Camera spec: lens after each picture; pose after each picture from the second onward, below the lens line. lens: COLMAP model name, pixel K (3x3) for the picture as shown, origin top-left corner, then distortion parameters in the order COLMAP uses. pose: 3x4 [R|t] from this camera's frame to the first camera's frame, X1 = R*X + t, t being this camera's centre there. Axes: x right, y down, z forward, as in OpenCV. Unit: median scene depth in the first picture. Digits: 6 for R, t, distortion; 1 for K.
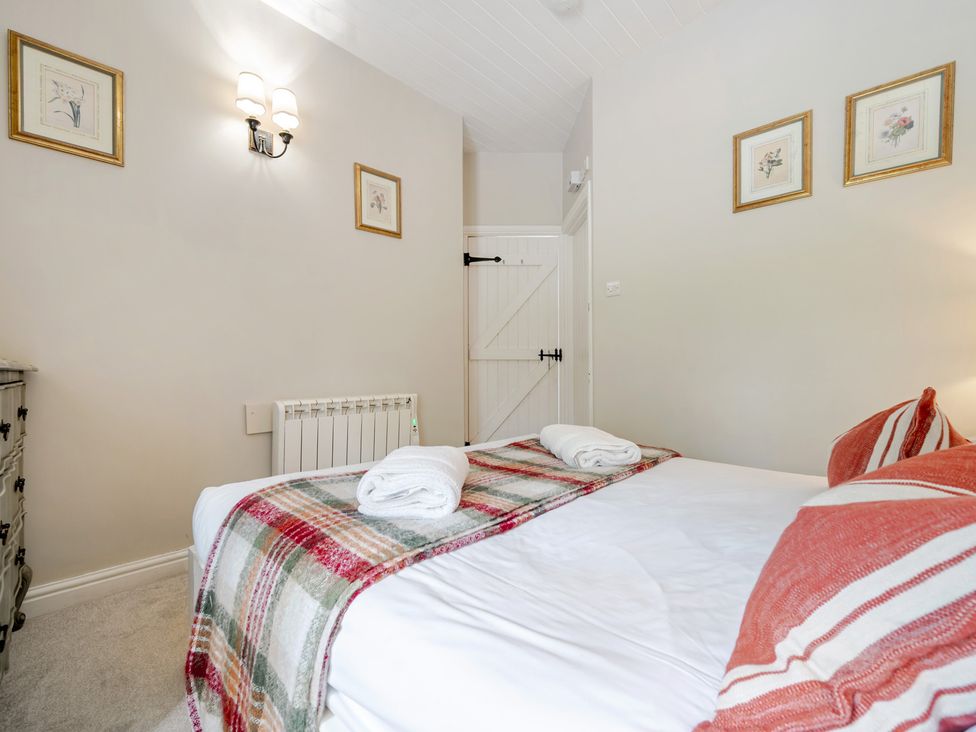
lens RADIAL K [[436.1, 0, 485.7], [0, 436.1, 363.3], [0, 0, 1]] dist [-0.002841, -0.000458]
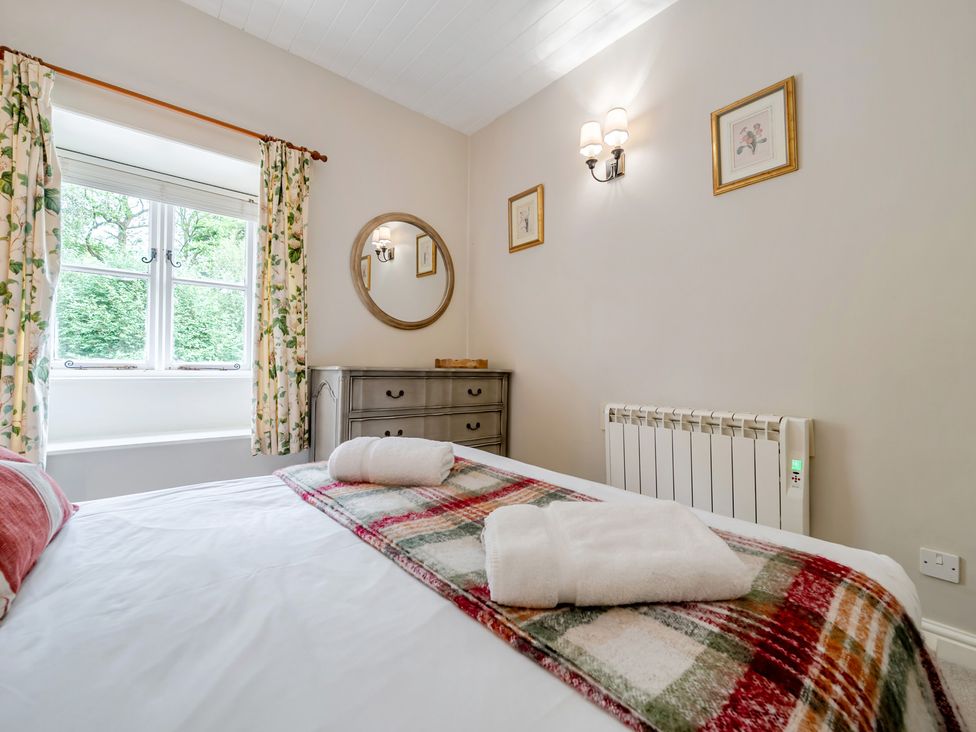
lens RADIAL K [[436.1, 0, 485.7], [0, 436.1, 363.3], [0, 0, 1]] dist [-0.002841, -0.000458]
pose [[-0.102860, -0.020830, -0.994478, 0.499024], [0.002205, 0.999773, -0.021169, 0.005685], [0.994693, -0.004370, -0.102791, 0.655976]]
